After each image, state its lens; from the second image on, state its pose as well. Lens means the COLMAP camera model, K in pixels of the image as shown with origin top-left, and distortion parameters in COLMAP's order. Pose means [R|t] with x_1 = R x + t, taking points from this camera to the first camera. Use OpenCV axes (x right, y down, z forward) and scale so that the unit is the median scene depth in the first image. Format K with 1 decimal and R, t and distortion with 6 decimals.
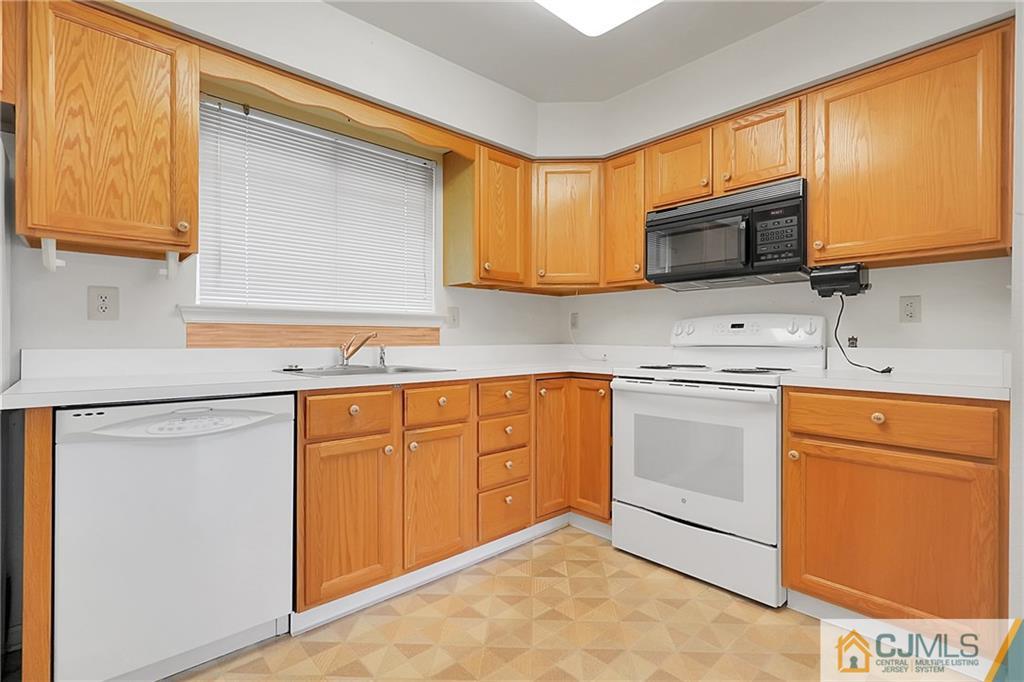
lens RADIAL K [[480.2, 0, 512.0], [0, 480.2, 341.0], [0, 0, 1]] dist [-0.001481, 0.000327]
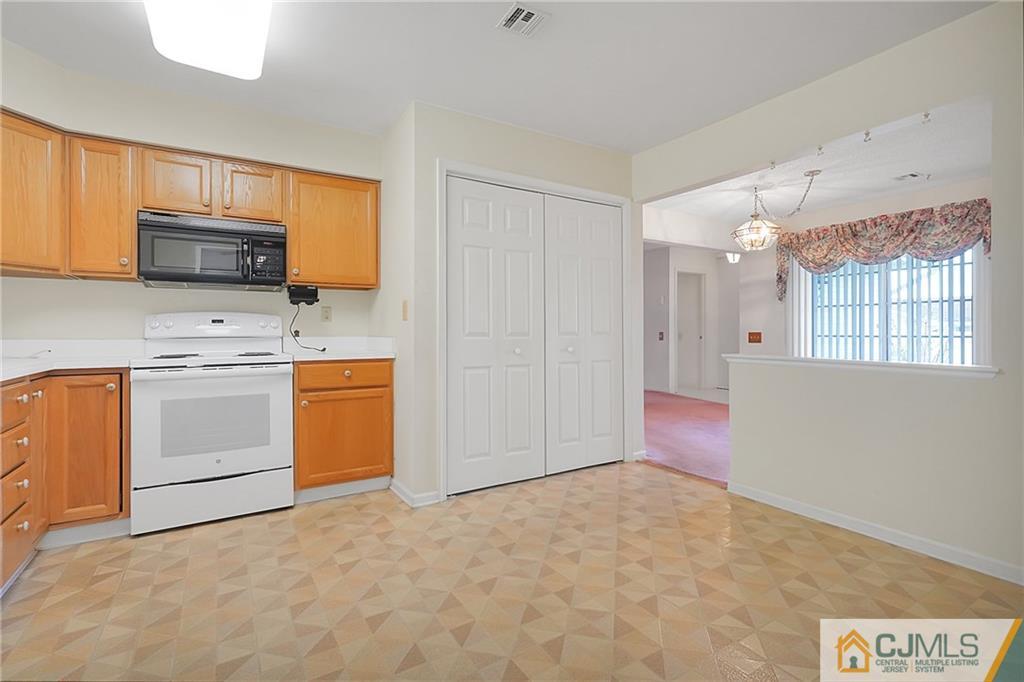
lens RADIAL K [[477.7, 0, 512.5], [0, 477.7, 322.4], [0, 0, 1]] dist [0.001443, 0.000502]
pose [[0.187128, 0.013716, 0.982240, -0.697710], [0.007557, 0.999853, -0.015402, -0.003364], [-0.982306, 0.010305, 0.186997, 0.010578]]
